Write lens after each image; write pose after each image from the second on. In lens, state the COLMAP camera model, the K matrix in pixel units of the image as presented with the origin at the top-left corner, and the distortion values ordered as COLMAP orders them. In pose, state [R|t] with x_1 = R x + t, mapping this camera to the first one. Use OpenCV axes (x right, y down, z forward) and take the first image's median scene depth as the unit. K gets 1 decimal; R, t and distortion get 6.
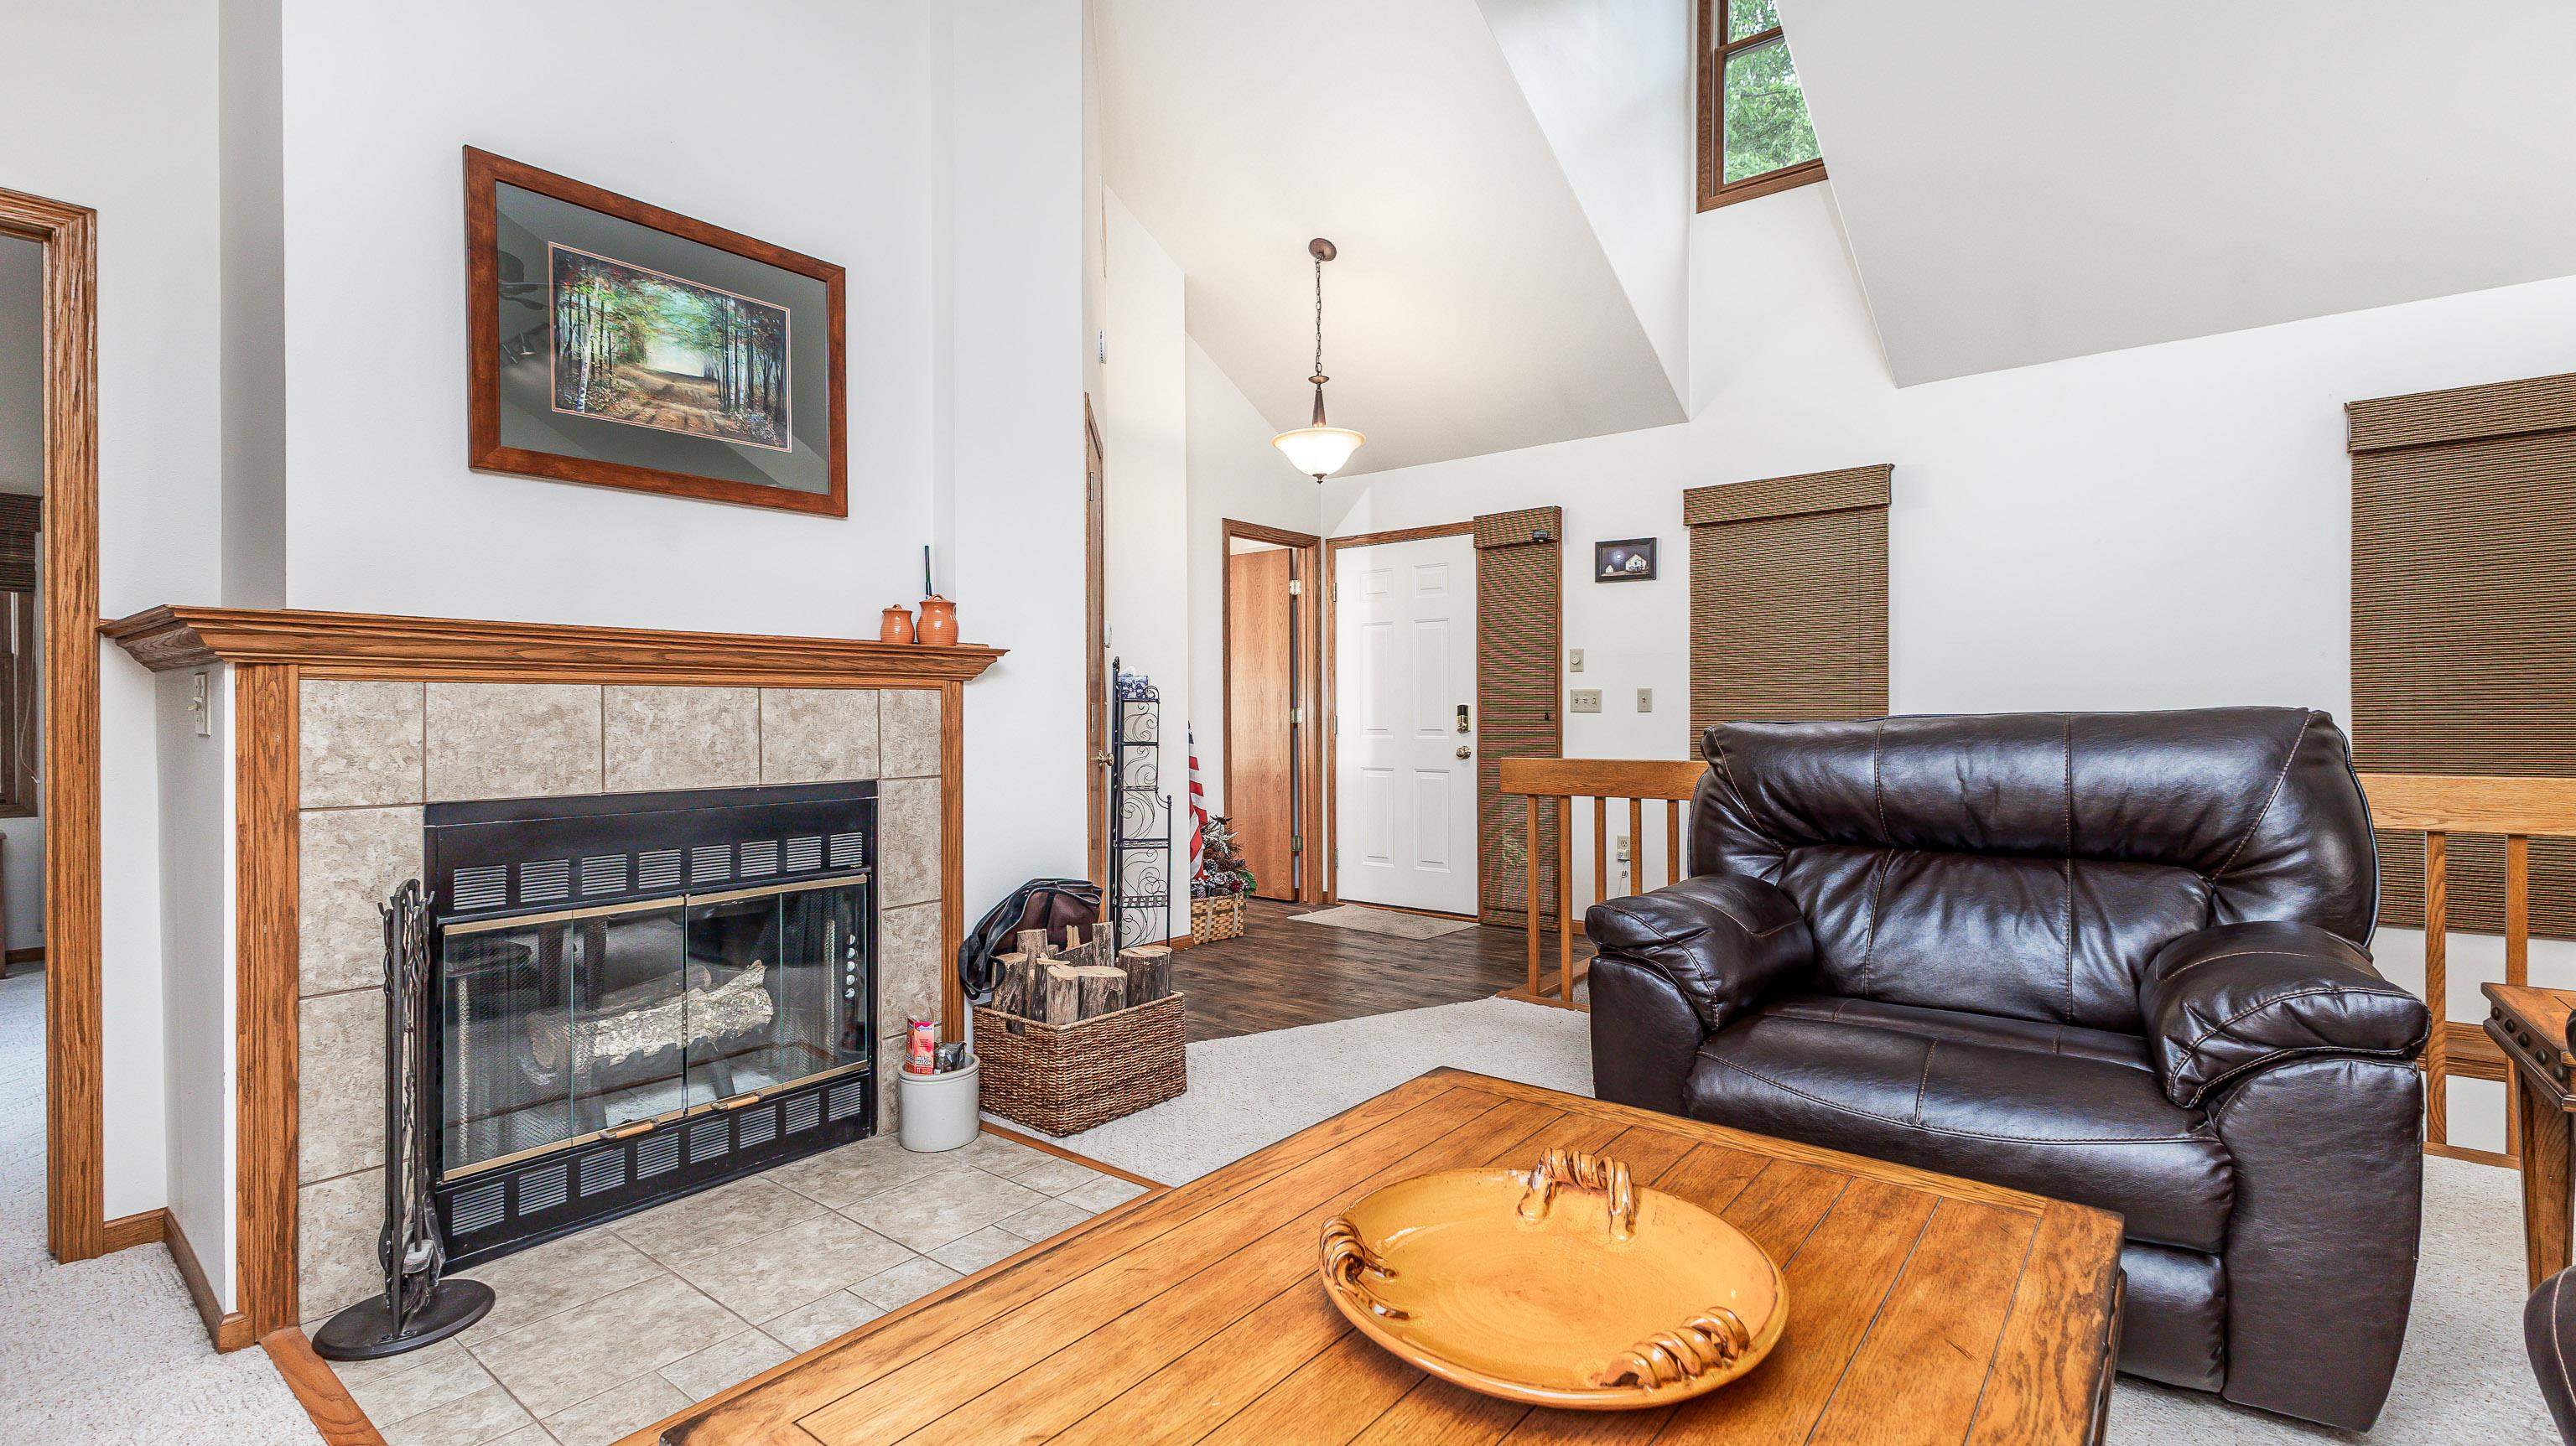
lens RADIAL K [[1135.8, 0, 1298.1], [0, 1135.8, 713.4], [0, 0, 1]] dist [0.013399, -0.000490]
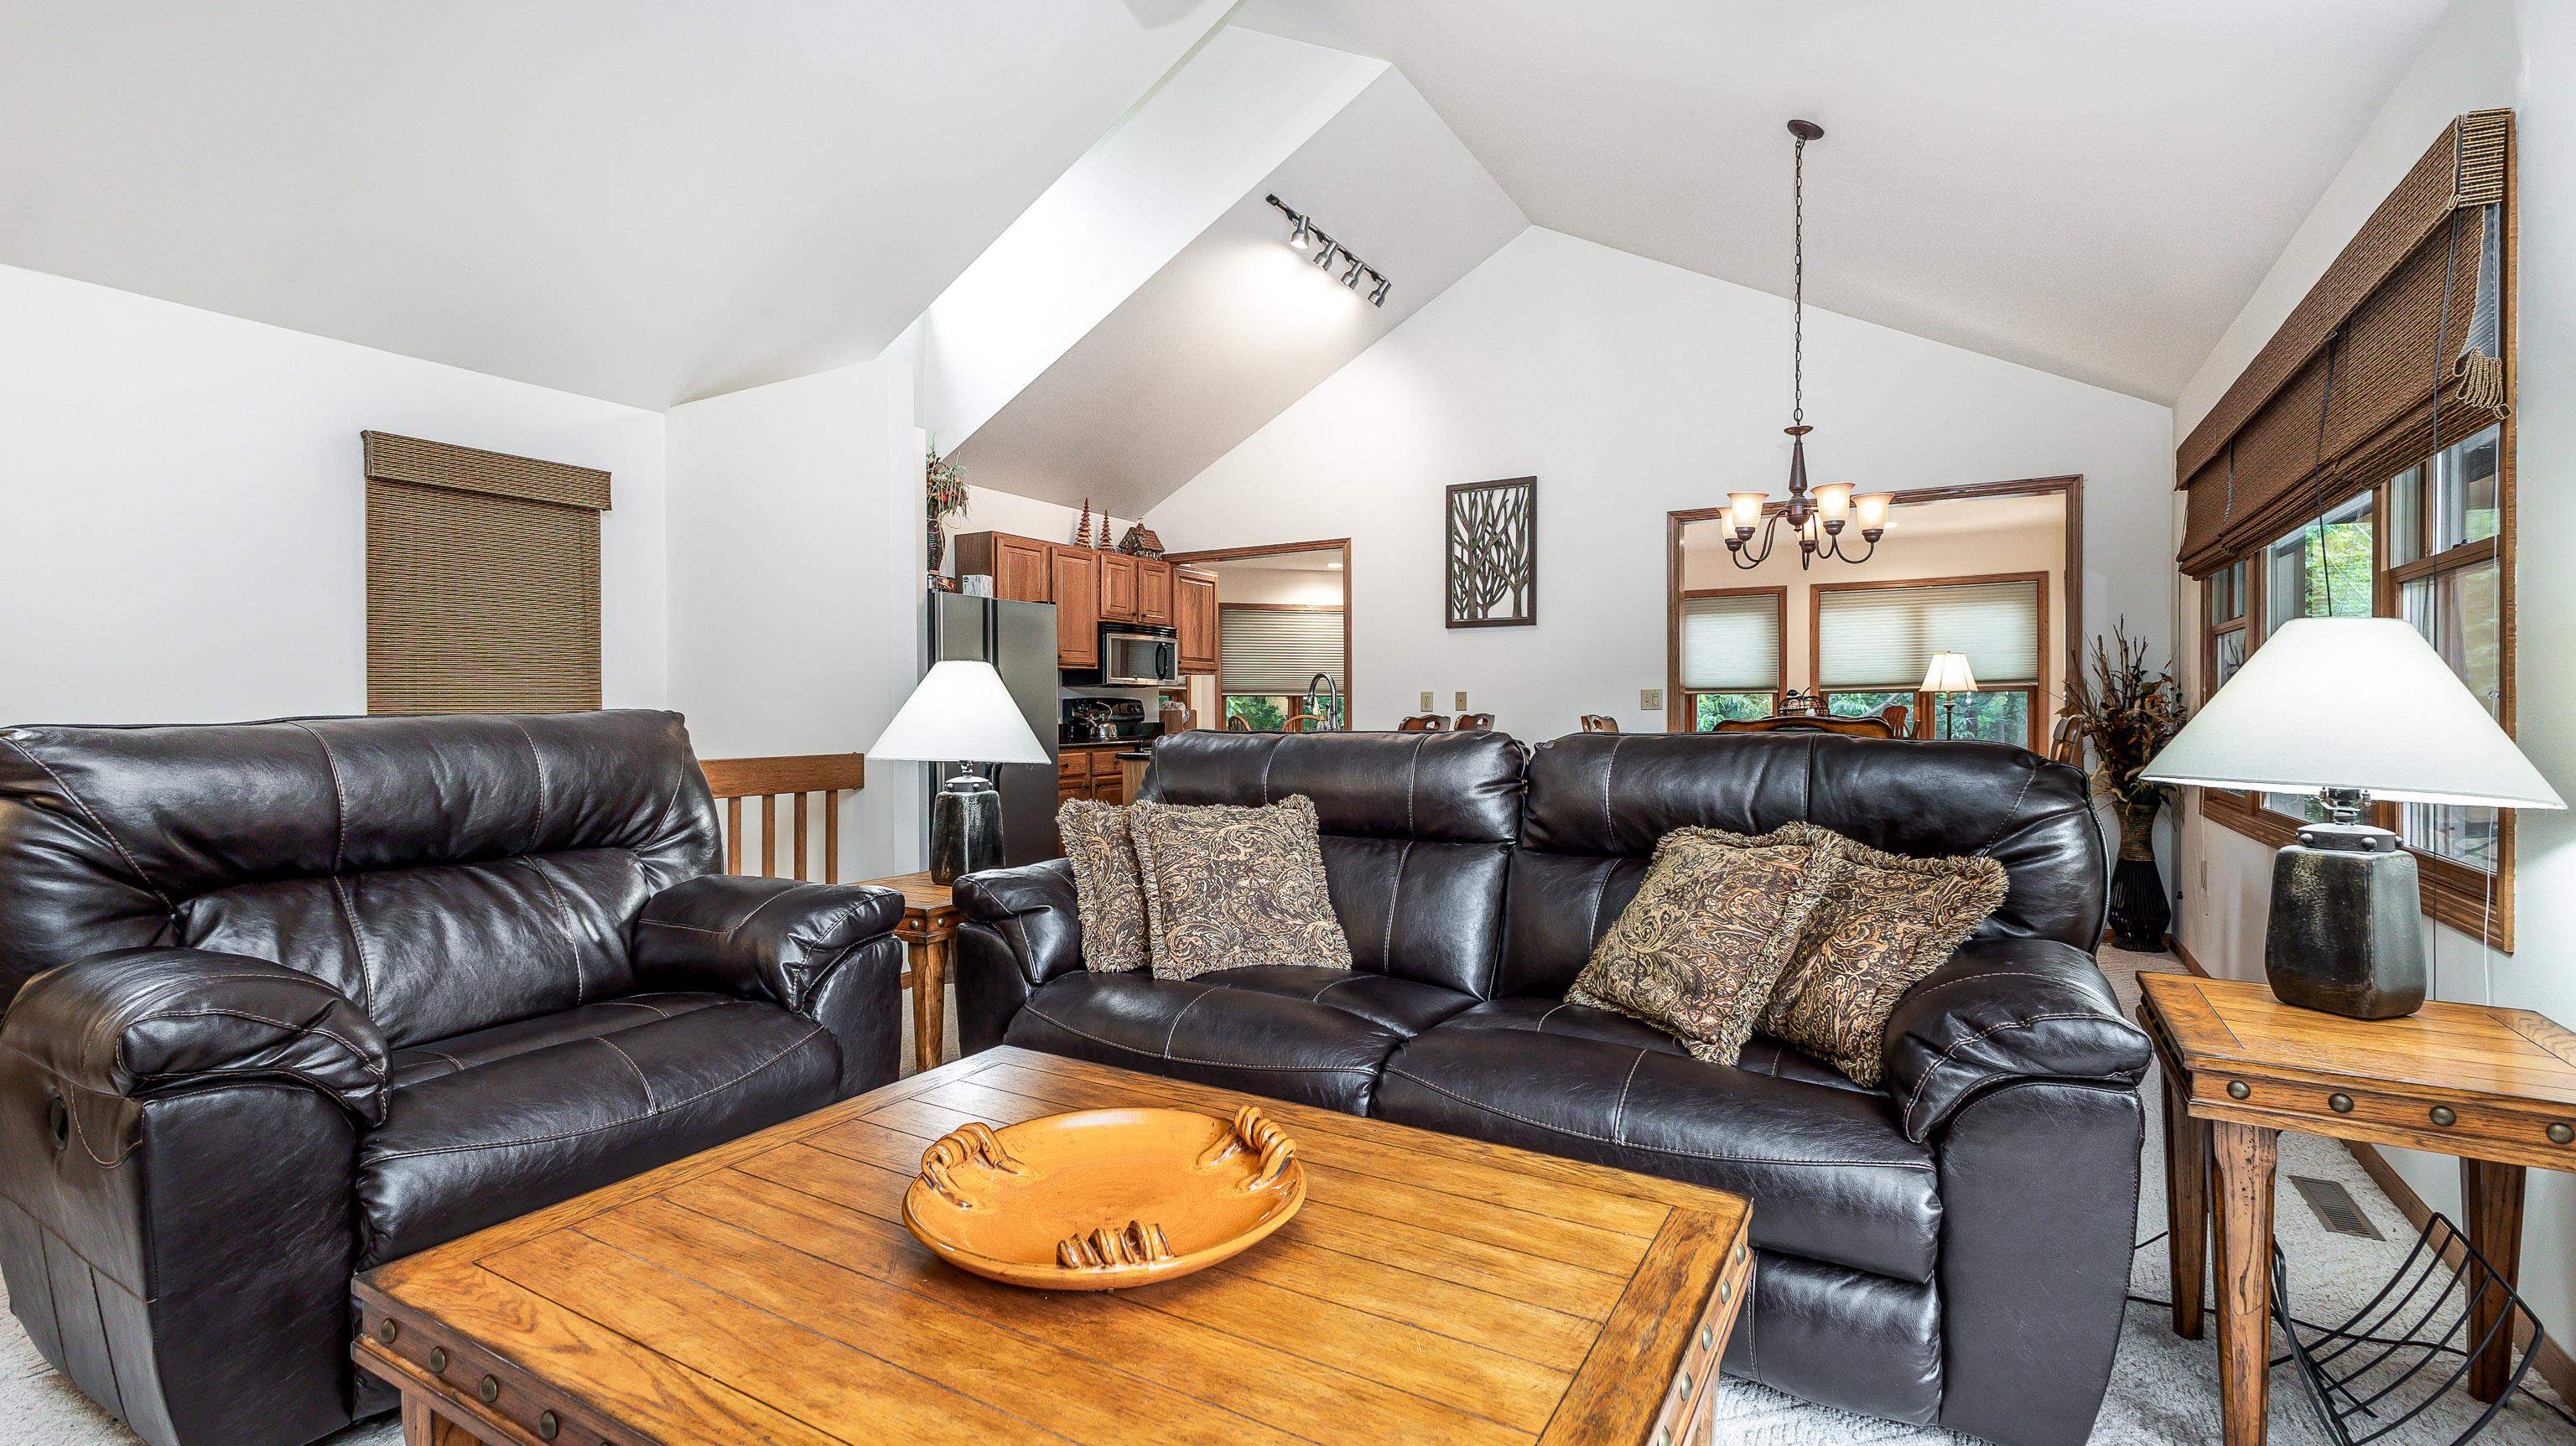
lens RADIAL K [[1133.3, 0, 1294.1], [0, 1133.3, 716.1], [0, 0, 1]] dist [0.013790, -0.004145]
pose [[-0.139240, 0.003297, 0.990253, -0.381373], [0.003165, 0.999991, -0.002884, 0.005222], [-0.990254, 0.002733, -0.139249, 0.390085]]
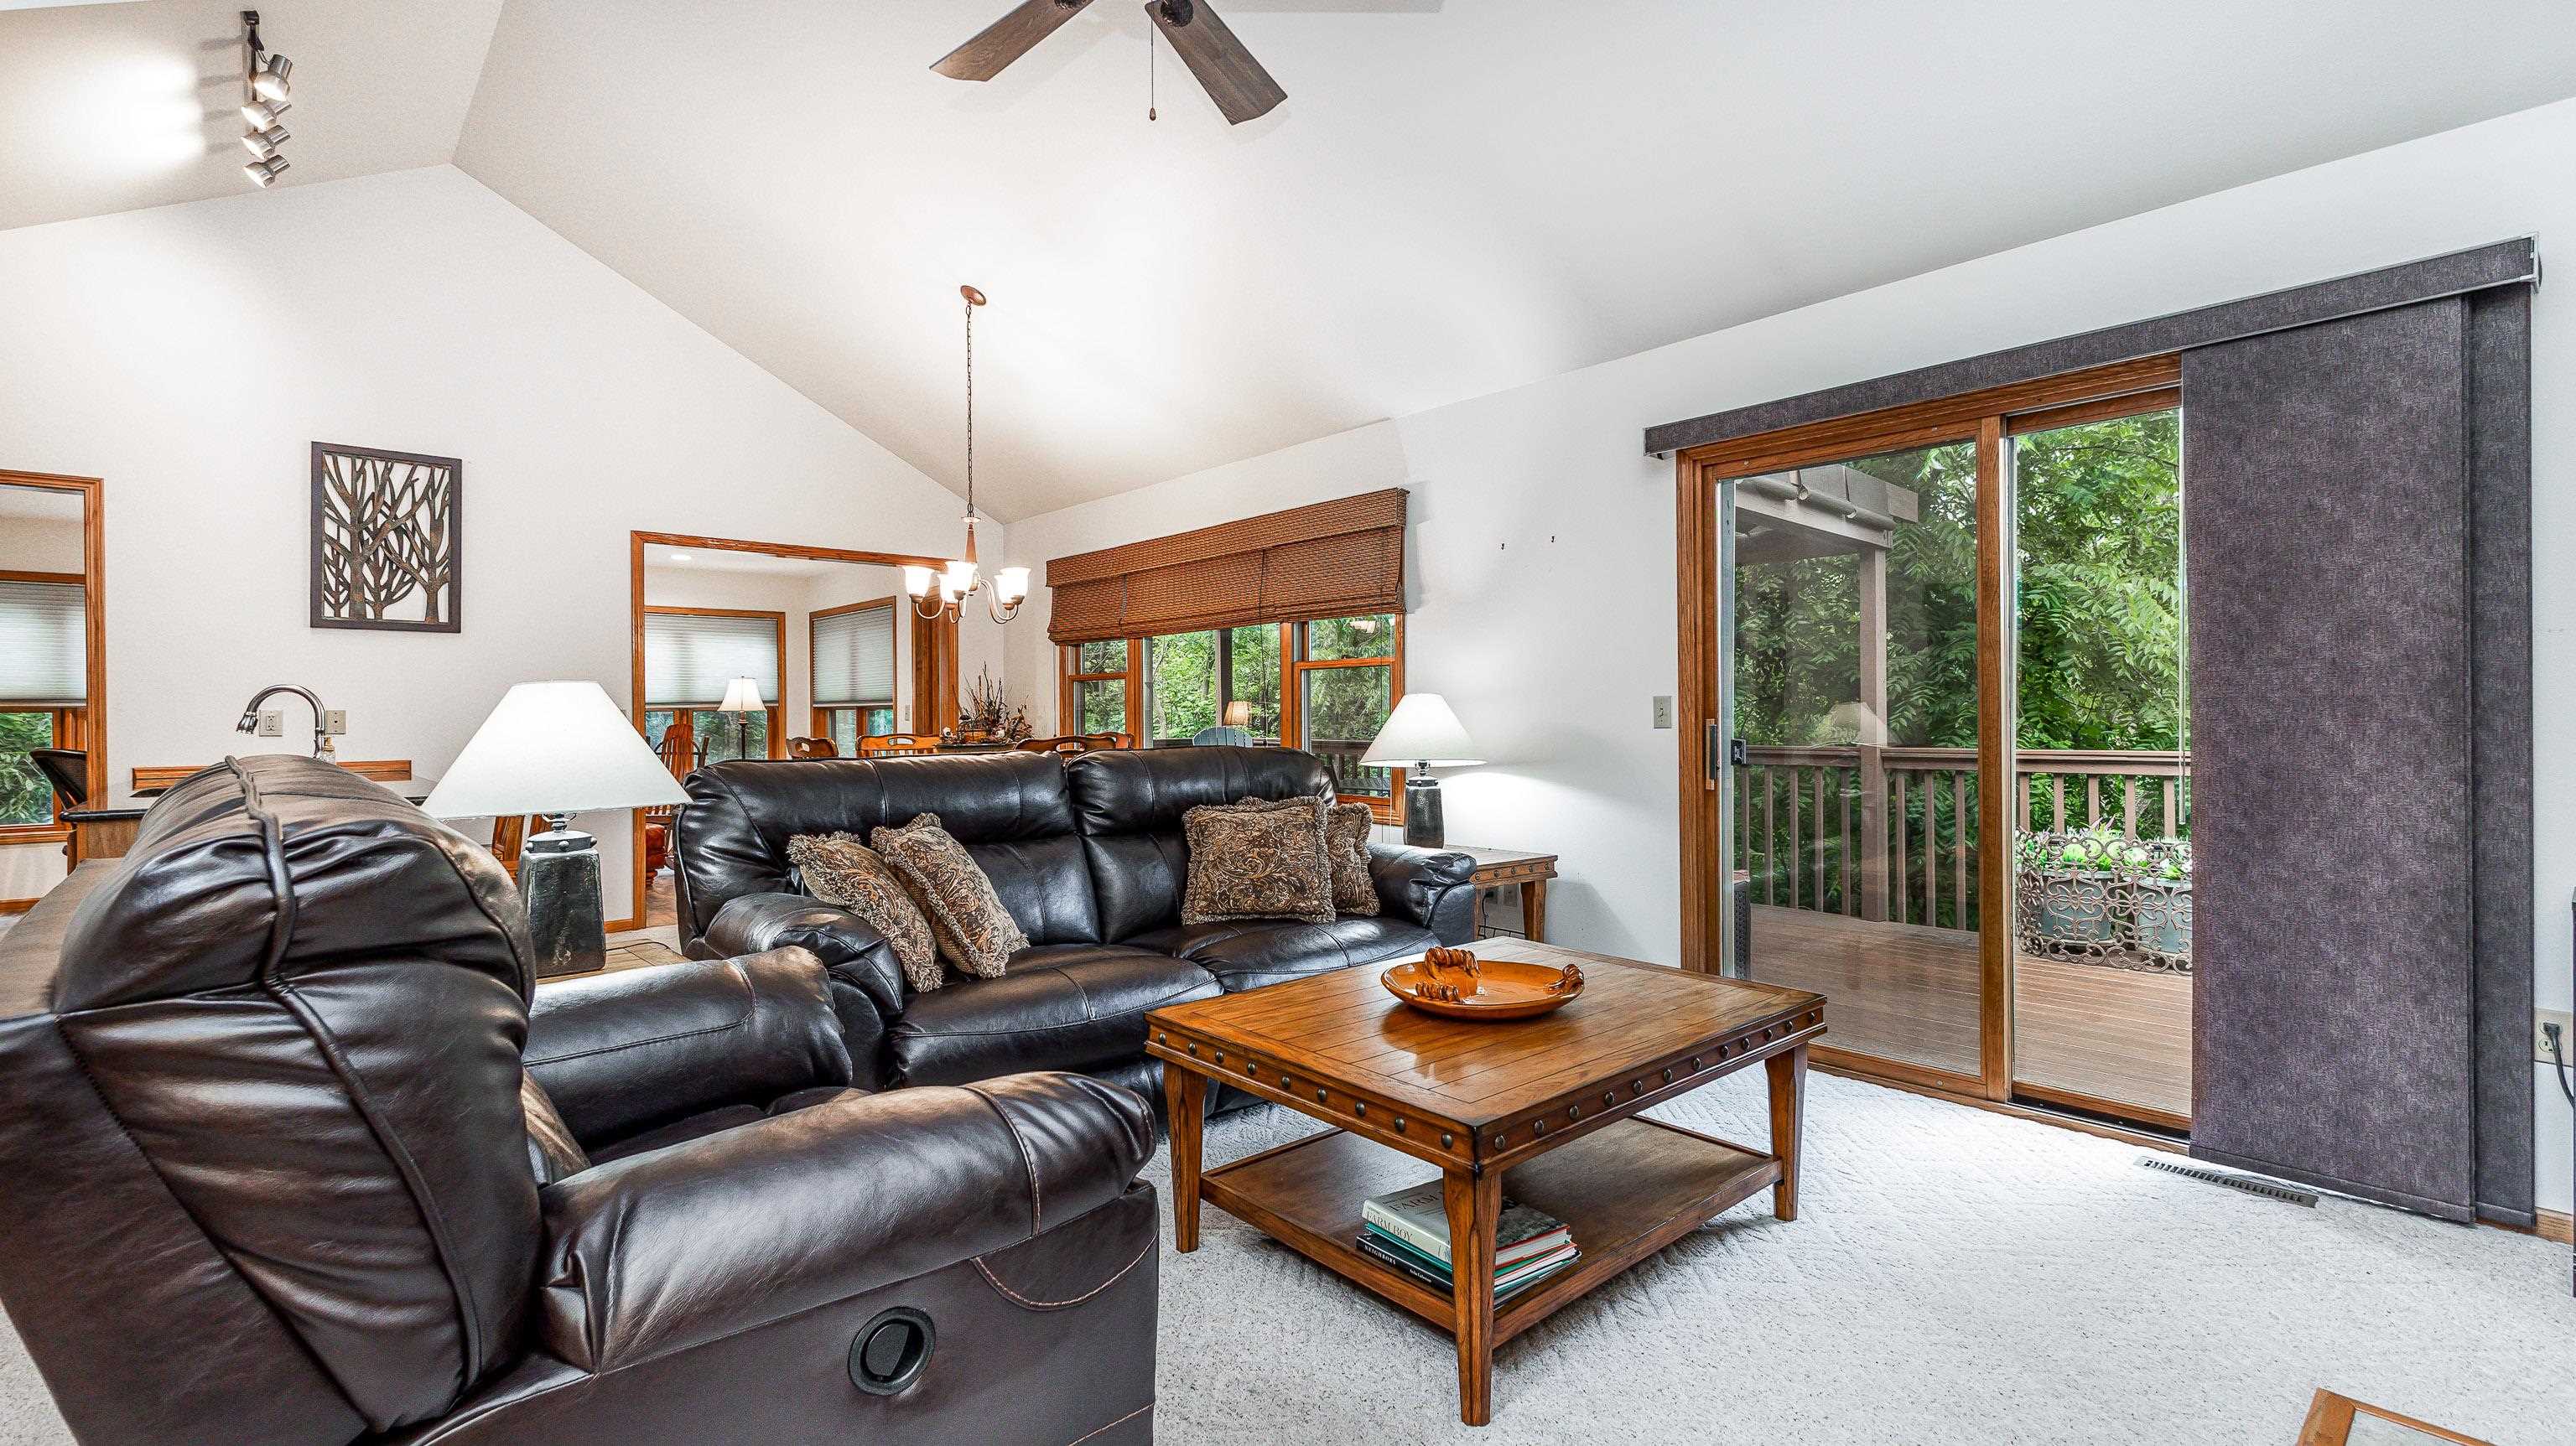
lens RADIAL K [[1133.3, 0, 1294.1], [0, 1133.3, 716.1], [0, 0, 1]] dist [0.013790, -0.004145]
pose [[-0.984366, 0.013603, 0.175612, 0.070492], [0.013732, 0.999906, -0.000482, -0.020169], [-0.175602, 0.001937, -0.984459, 1.311785]]
